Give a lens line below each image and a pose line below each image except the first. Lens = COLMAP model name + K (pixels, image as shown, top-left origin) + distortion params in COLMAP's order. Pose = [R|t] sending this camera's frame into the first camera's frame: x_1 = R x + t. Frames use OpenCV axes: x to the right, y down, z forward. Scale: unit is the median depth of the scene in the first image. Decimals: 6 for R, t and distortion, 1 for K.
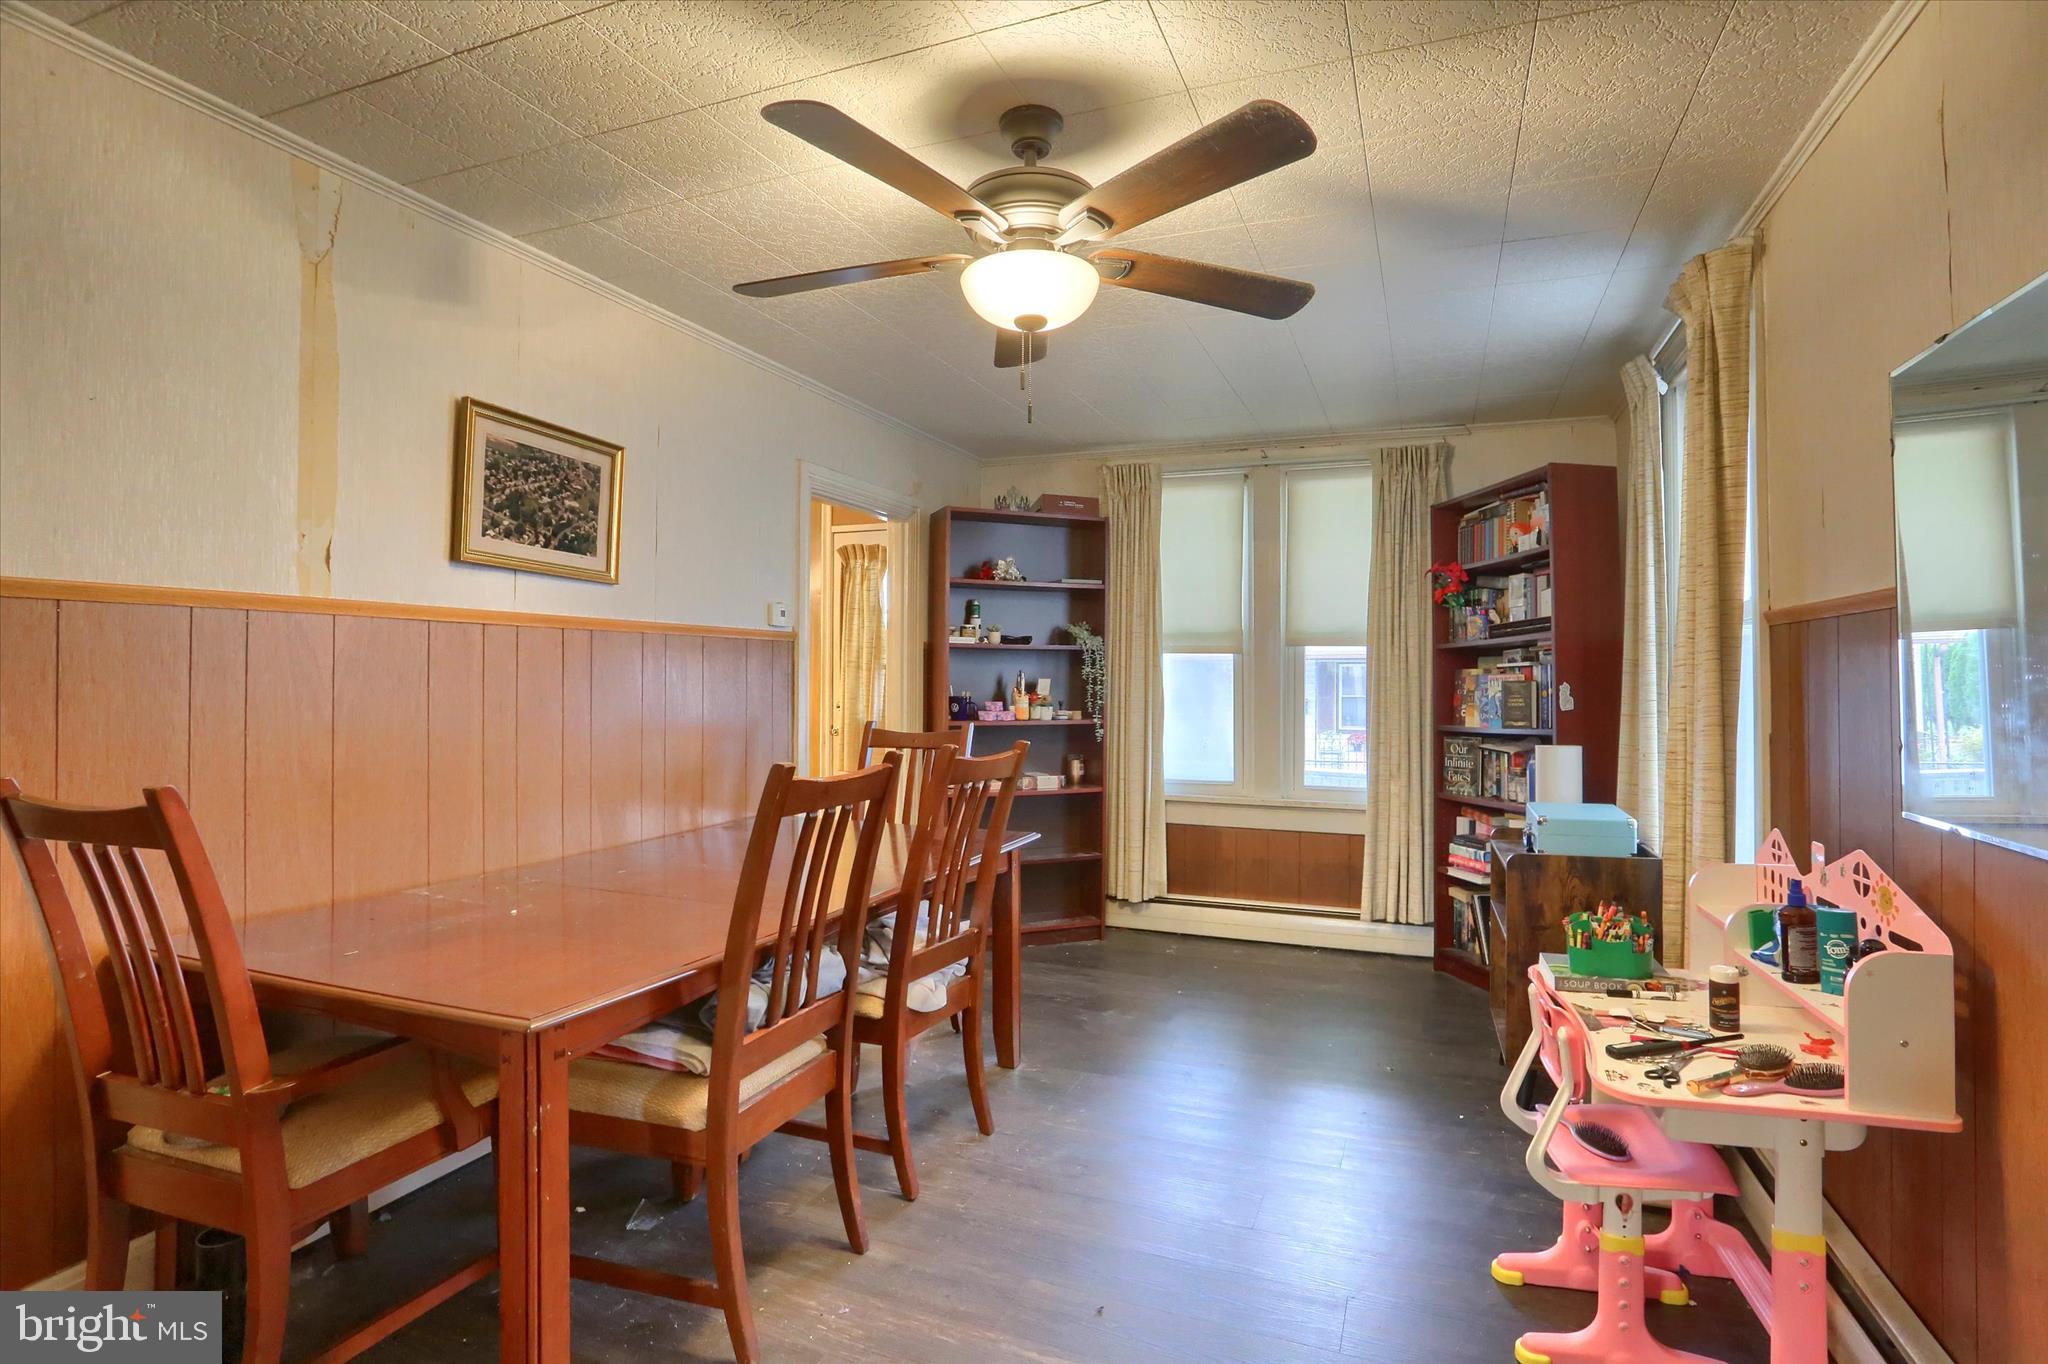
lens RADIAL K [[997.2, 0, 1017.5], [0, 997.2, 669.2], [0, 0, 1]] dist [-0.062135, 0.031776]
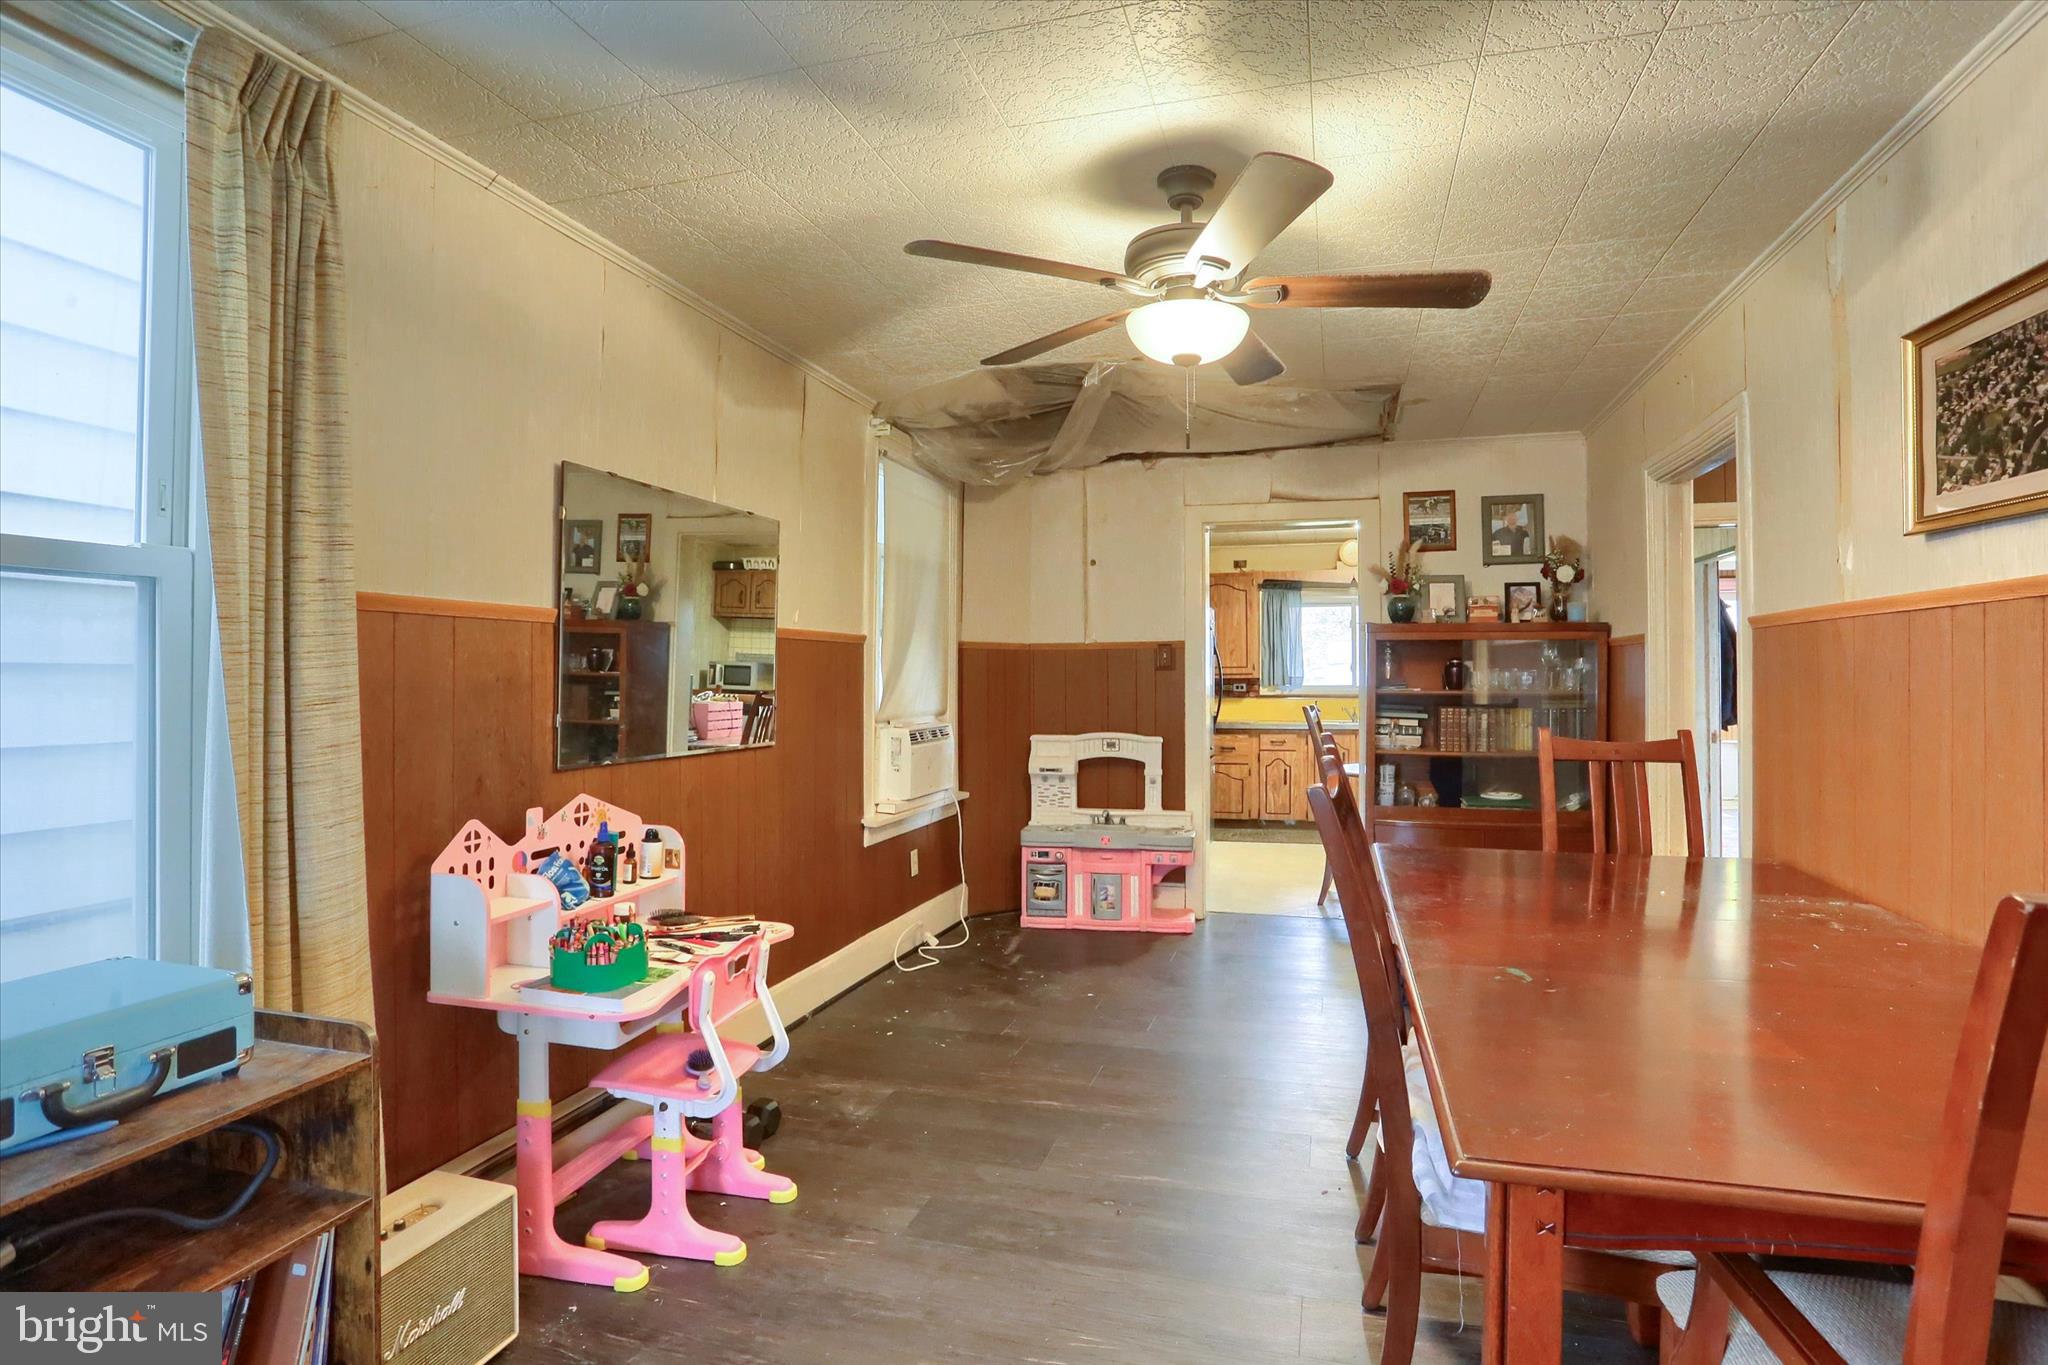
lens RADIAL K [[997.2, 0, 1017.5], [0, 997.2, 669.7], [0, 0, 1]] dist [-0.062135, 0.031776]
pose [[-0.996819, -0.003958, -0.079606, 0.143822], [-0.002920, 0.999909, -0.013152, 0.008774], [0.079651, -0.012878, -0.996740, 1.030956]]
